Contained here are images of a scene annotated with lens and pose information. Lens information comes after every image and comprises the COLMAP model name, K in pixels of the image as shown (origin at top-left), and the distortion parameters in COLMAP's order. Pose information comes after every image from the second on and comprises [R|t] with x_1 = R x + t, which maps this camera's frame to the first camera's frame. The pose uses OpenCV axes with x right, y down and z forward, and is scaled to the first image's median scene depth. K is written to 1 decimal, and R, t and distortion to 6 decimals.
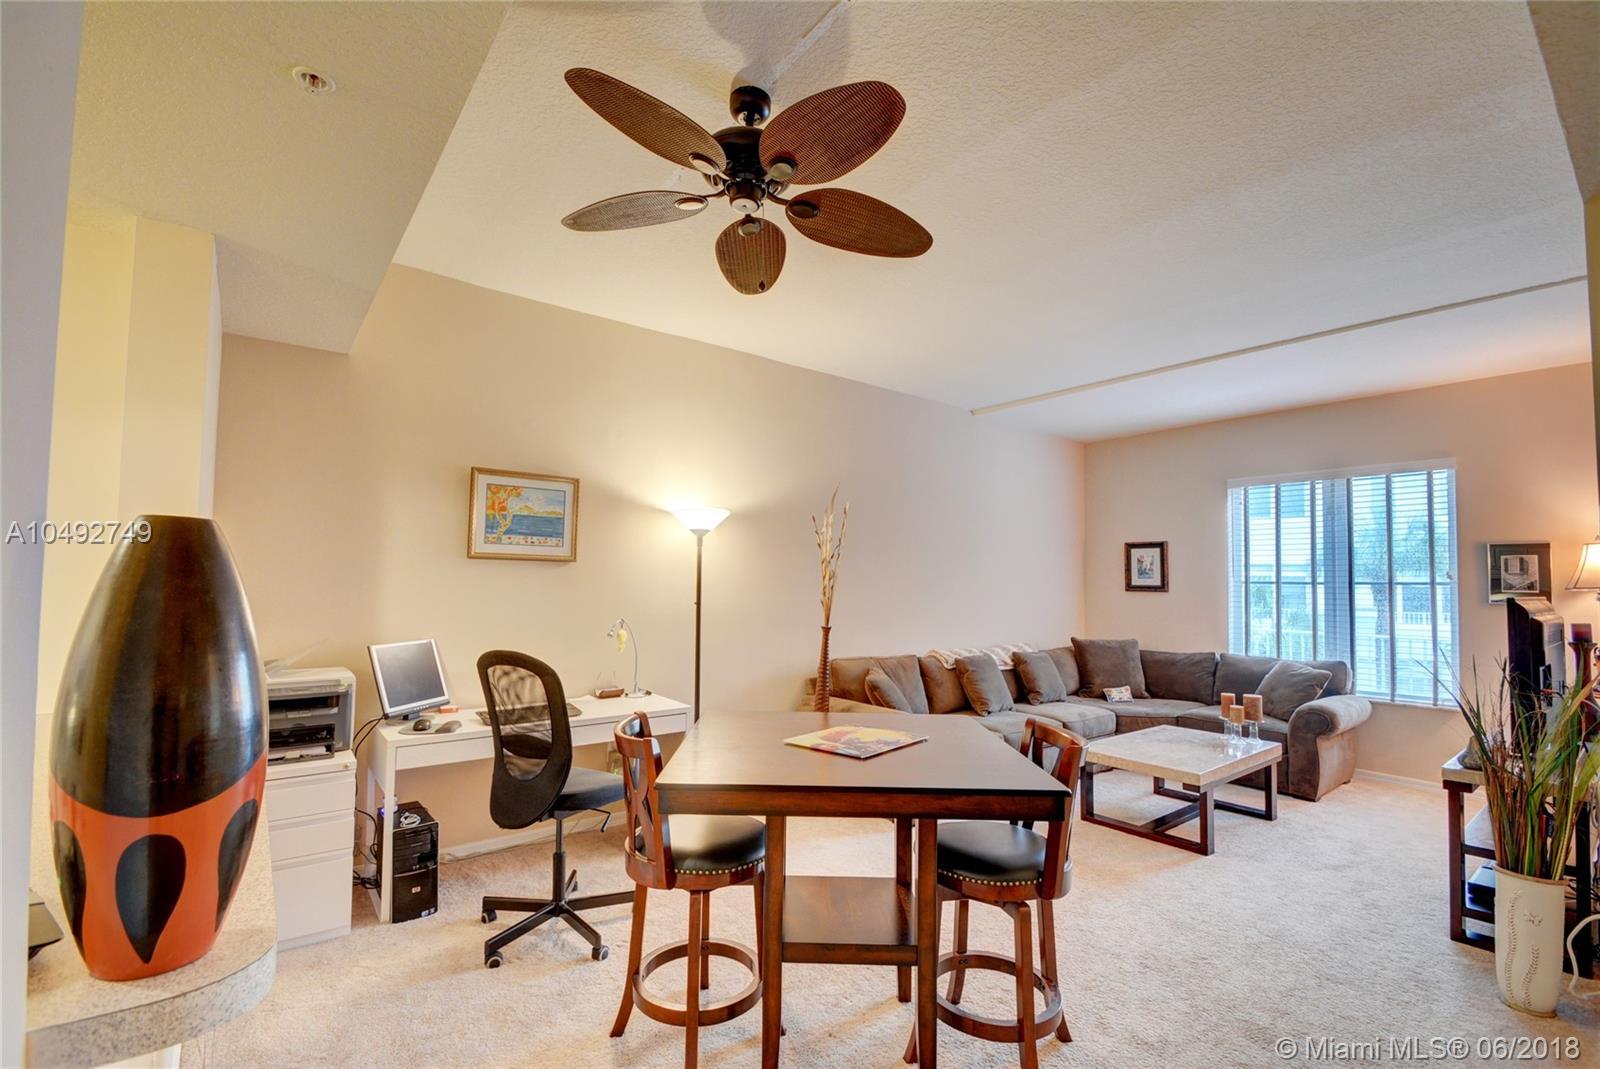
lens RADIAL K [[705.9, 0, 791.6], [0, 705.9, 550.7], [0, 0, 1]] dist [0.000100, -0.012869]
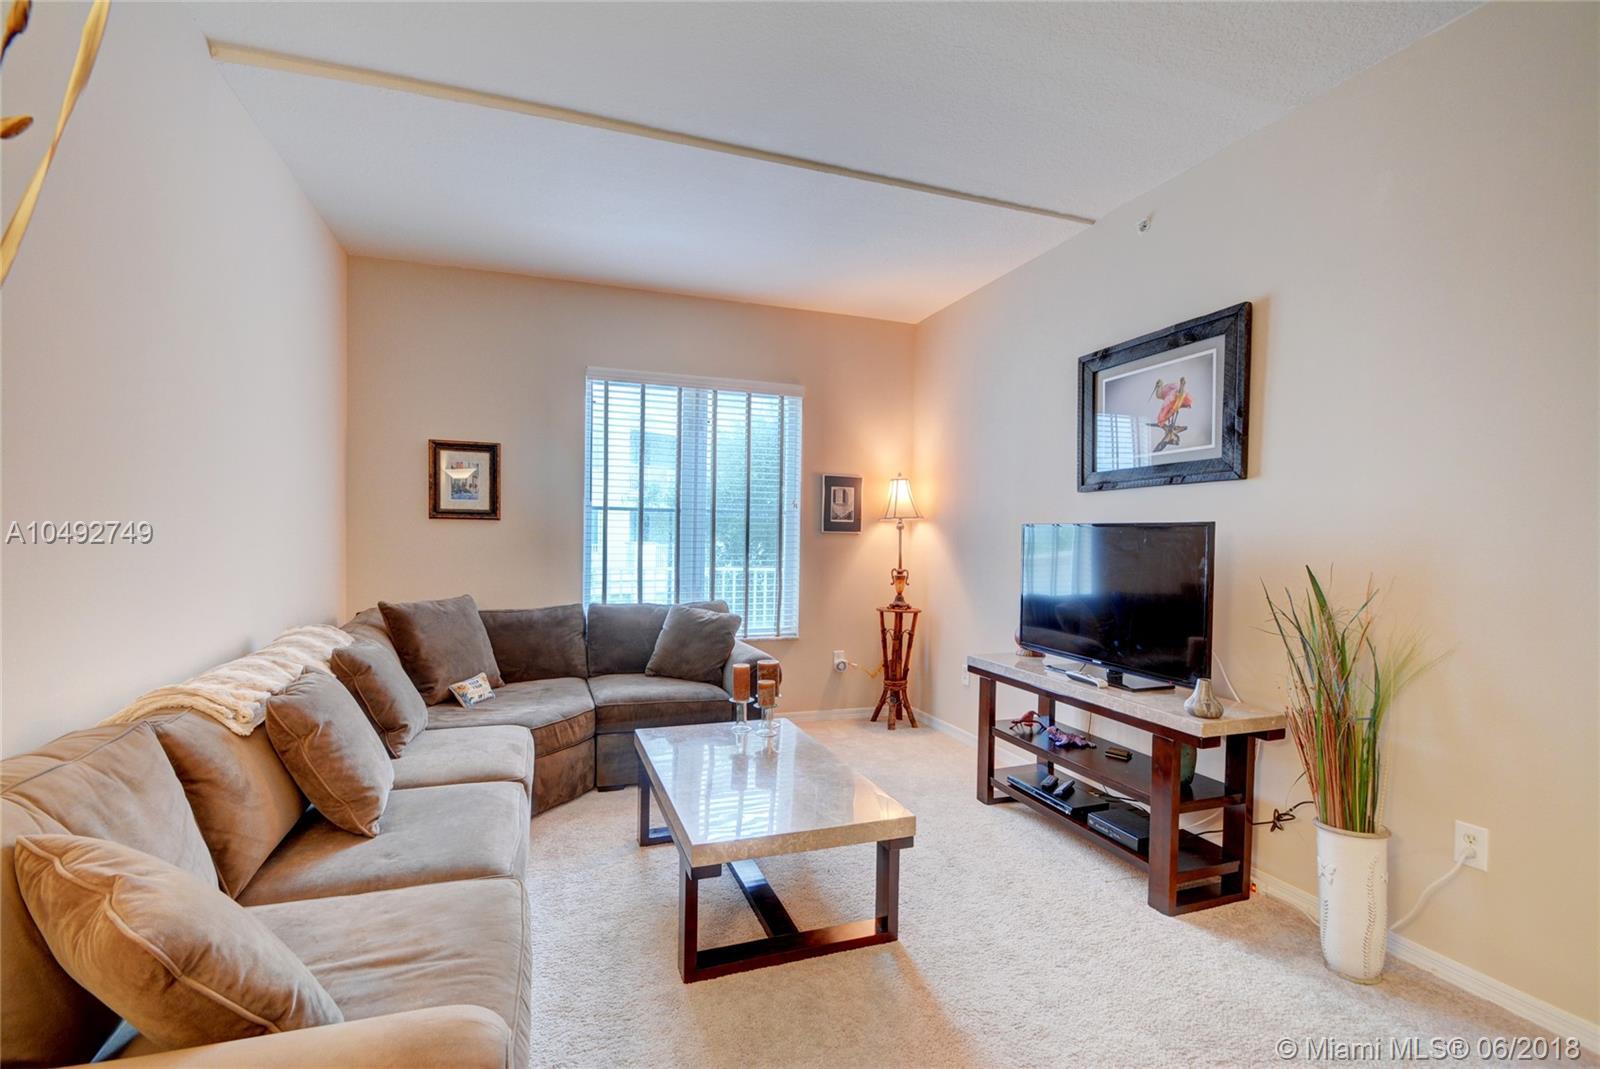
lens RADIAL K [[705.9, 0, 791.6], [0, 705.9, 550.7], [0, 0, 1]] dist [0.000100, -0.012869]
pose [[0.317837, -0.033108, 0.947567, -0.020860], [-0.055138, 0.997053, 0.053331, 0.062080], [-0.946541, -0.069197, 0.315075, 0.889975]]
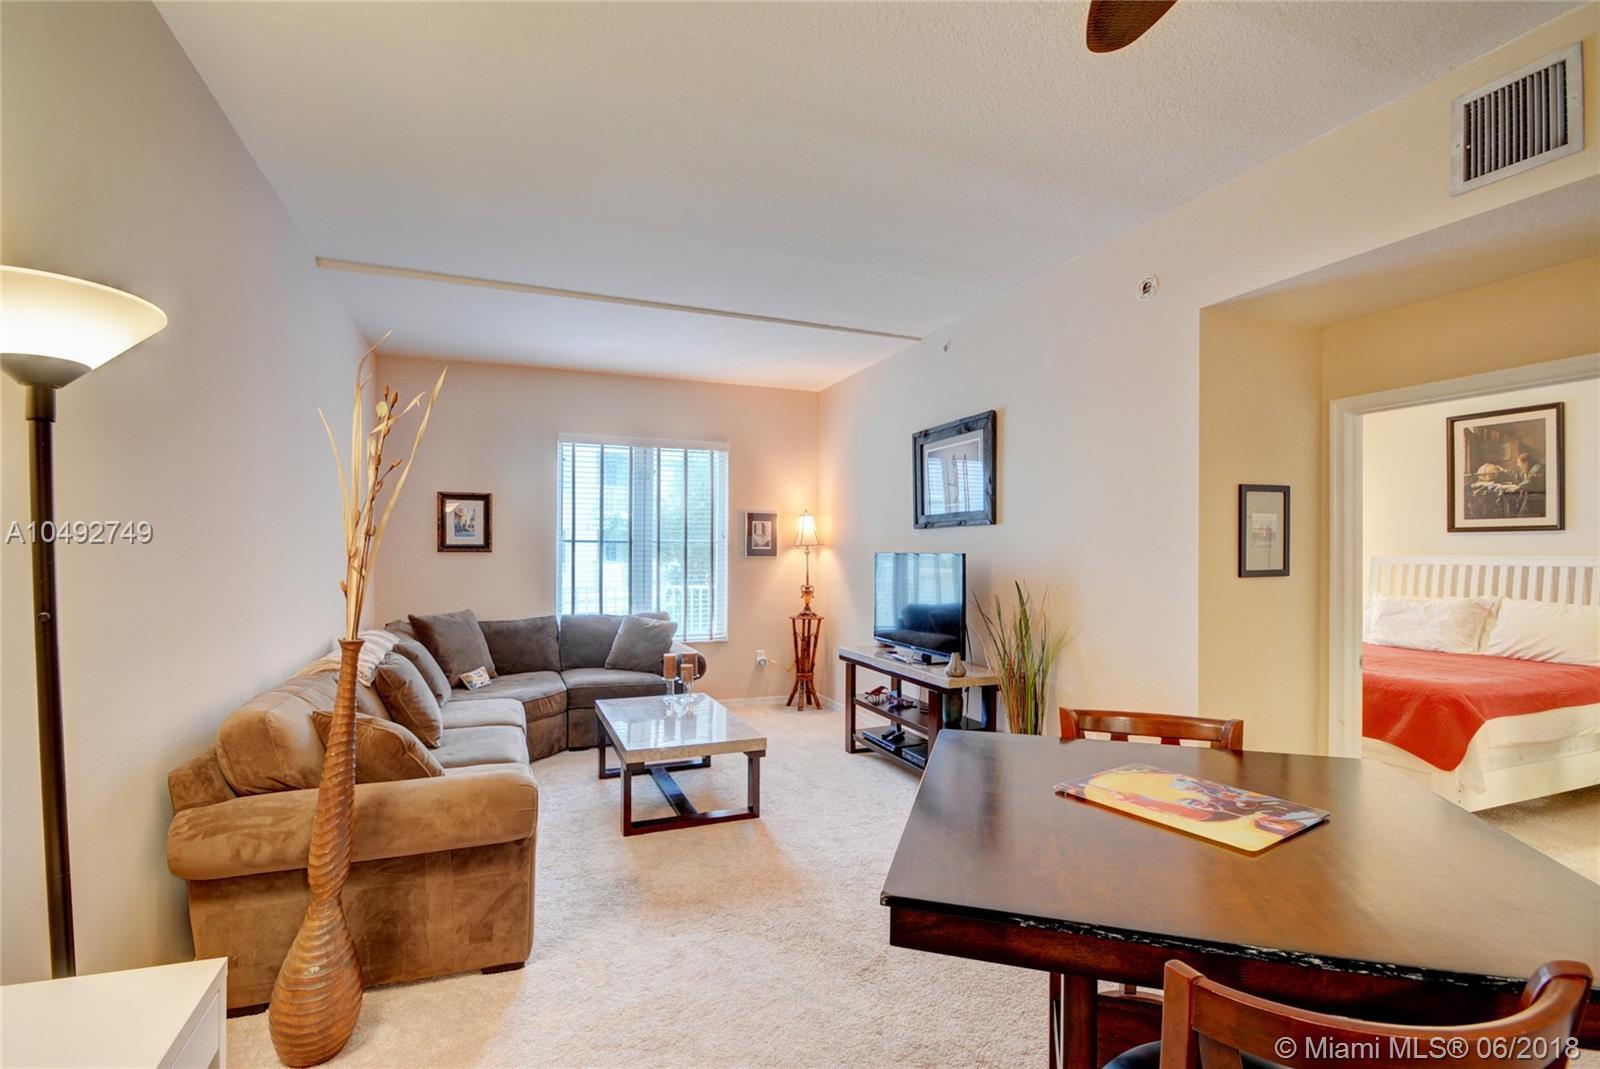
lens RADIAL K [[714.4, 0, 787.6], [0, 714.4, 552.7], [0, 0, 1]] dist [0.001668, -0.010336]
pose [[0.284102, -0.018120, 0.958623, -0.351776], [-0.044751, 0.998481, 0.032136, 0.024988], [-0.957749, -0.052029, 0.282859, 0.677413]]
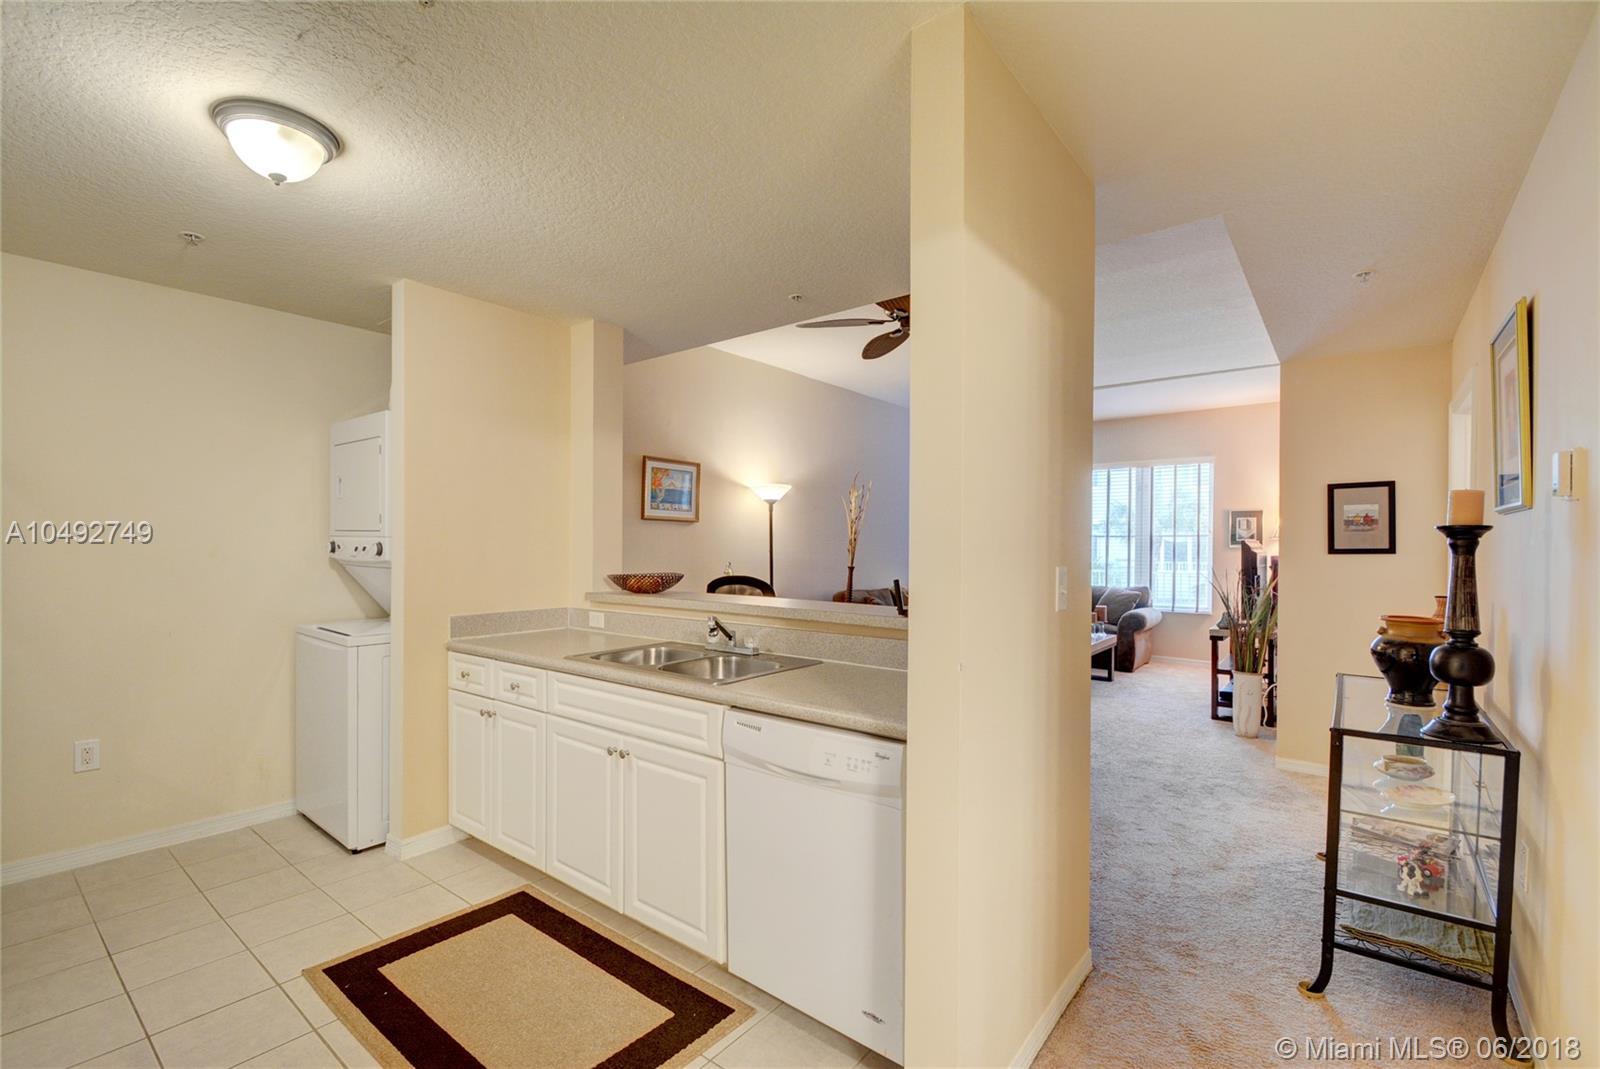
lens RADIAL K [[714.4, 0, 787.6], [0, 714.4, 552.7], [0, 0, 1]] dist [0.001668, -0.010336]
pose [[0.971223, -0.010943, 0.237921, -0.485511], [-0.002796, 0.998351, 0.057329, -0.005851], [-0.238156, -0.056345, 0.969591, -0.453645]]
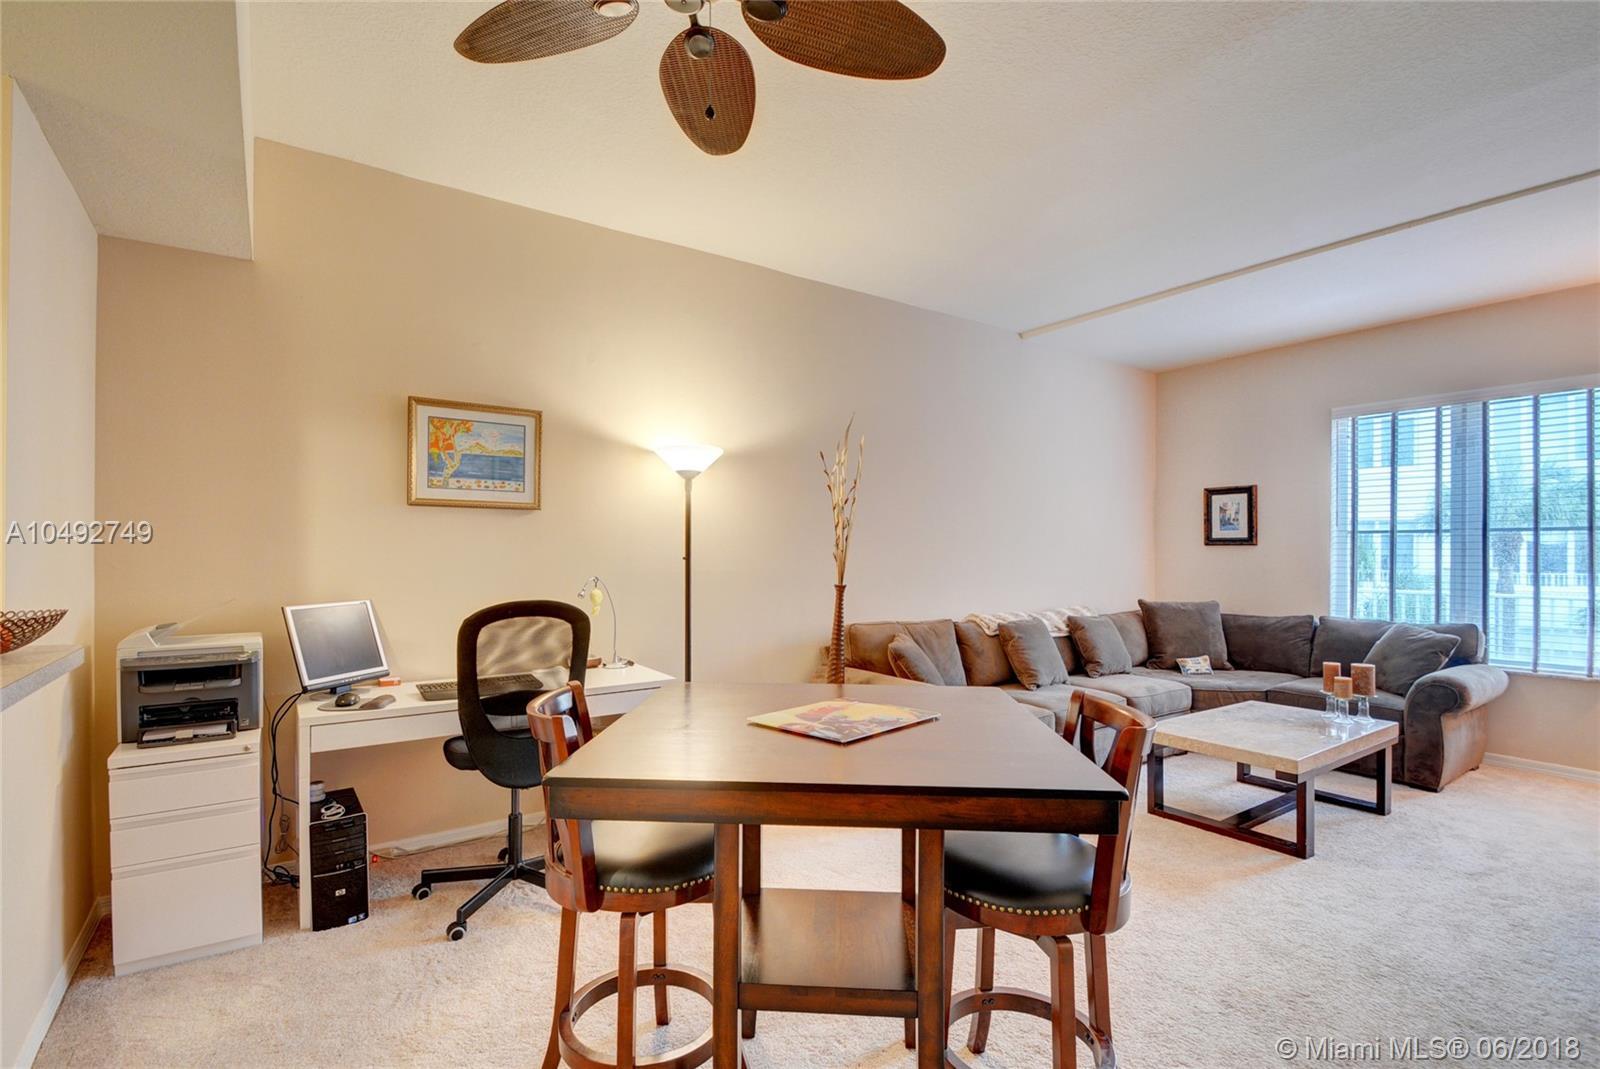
lens RADIAL K [[756.4, 0, 791.7], [0, 756.4, 552.2], [0, 0, 1]] dist [0.002786, -0.015795]
pose [[0.998365, -0.010939, -0.056106, 0.048067], [0.013574, 0.998813, 0.046788, 0.028744], [0.055528, -0.047473, 0.997328, 0.109892]]
